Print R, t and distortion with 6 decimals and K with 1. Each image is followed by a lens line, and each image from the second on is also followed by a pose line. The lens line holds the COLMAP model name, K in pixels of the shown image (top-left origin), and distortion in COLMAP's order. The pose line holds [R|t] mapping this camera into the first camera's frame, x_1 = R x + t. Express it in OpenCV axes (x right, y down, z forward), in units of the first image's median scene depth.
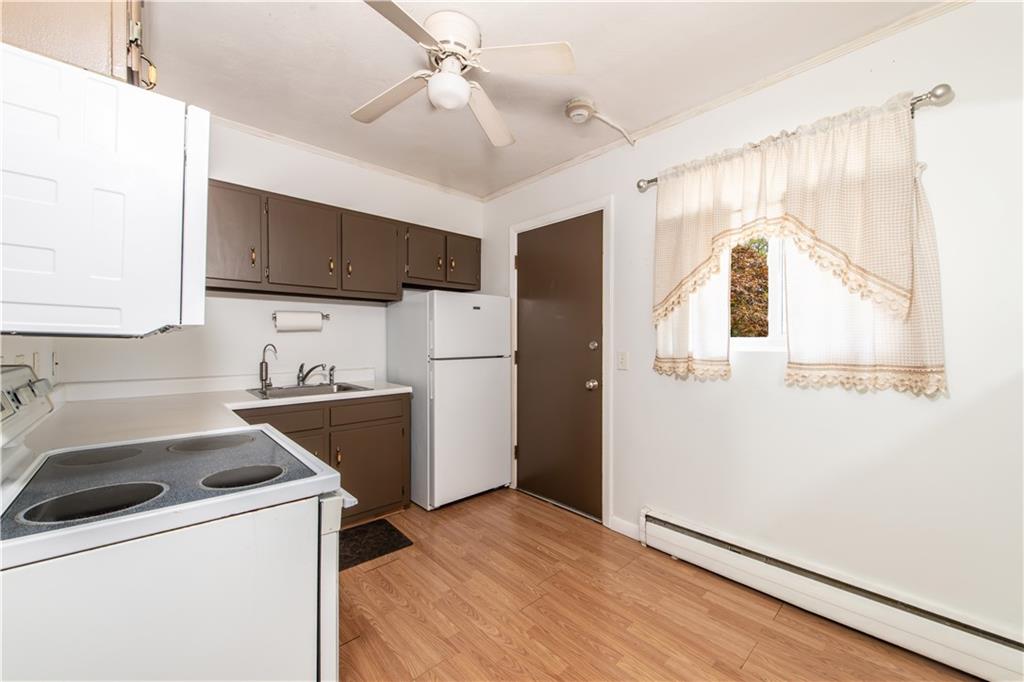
lens RADIAL K [[393.1, 0, 514.9], [0, 393.1, 351.3], [0, 0, 1]] dist [-0.001426, -0.000258]
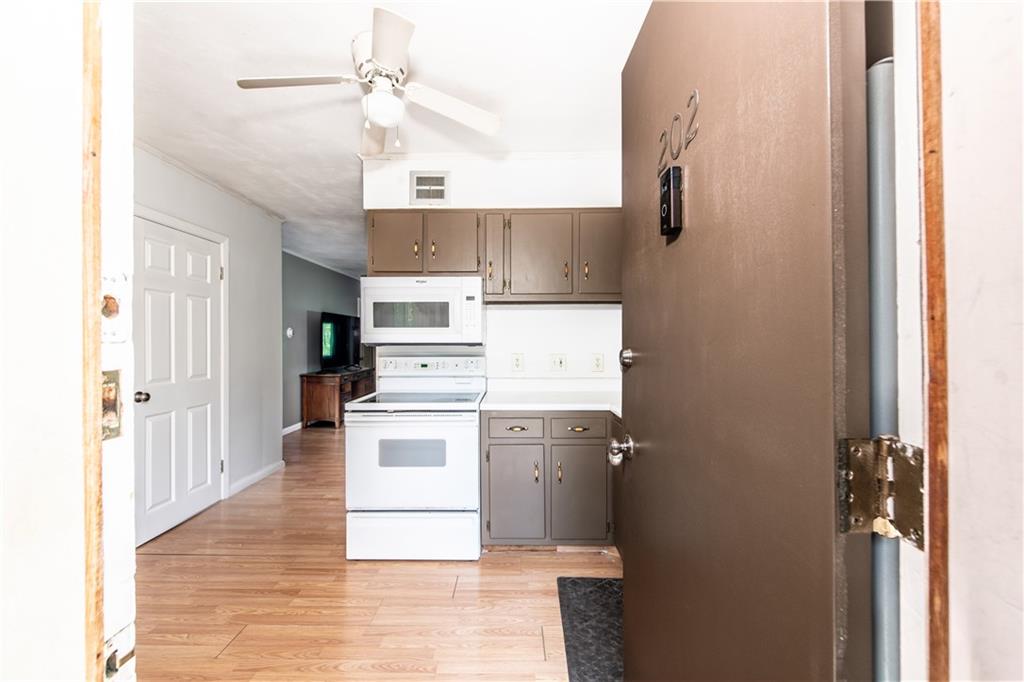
lens RADIAL K [[417.8, 0, 508.5], [0, 417.8, 339.6], [0, 0, 1]] dist [-0.000618, -0.000304]
pose [[-0.693985, -0.001916, -0.719987, 0.280461], [-0.020393, 0.999648, 0.016996, -0.057585], [0.719700, 0.026478, -0.693780, 1.399037]]
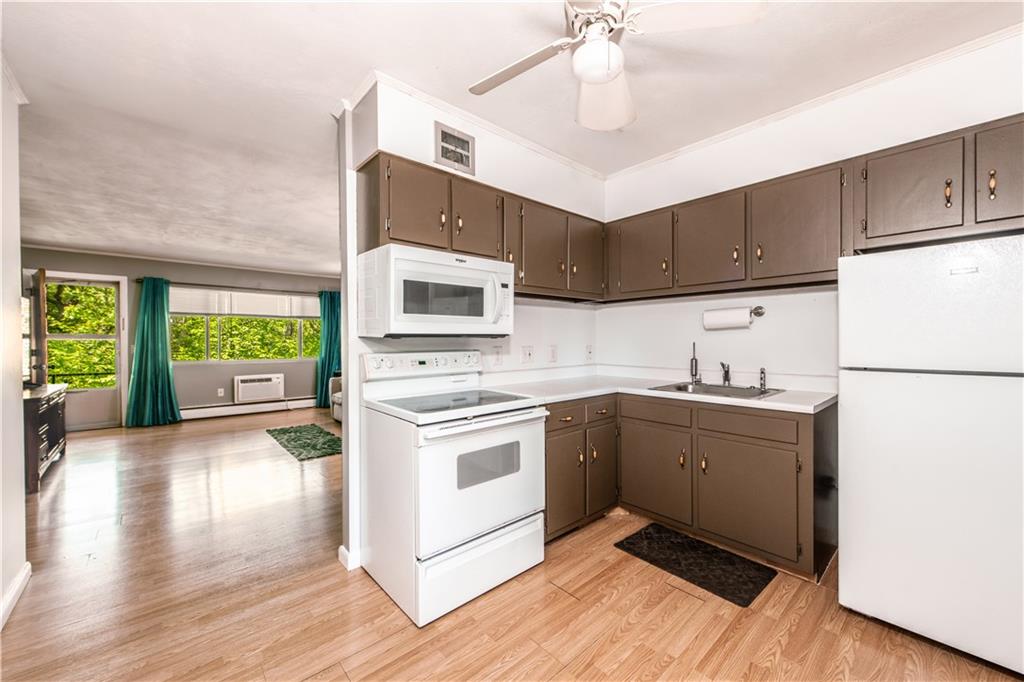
lens RADIAL K [[405.3, 0, 512.0], [0, 405.3, 341.0], [0, 0, 1]] dist [0.001015, -0.000046]
pose [[-0.022001, 0.007176, -0.999732, 0.545419], [-0.025748, 0.999638, 0.007742, -0.018691], [0.999426, 0.025911, -0.021809, 0.572279]]
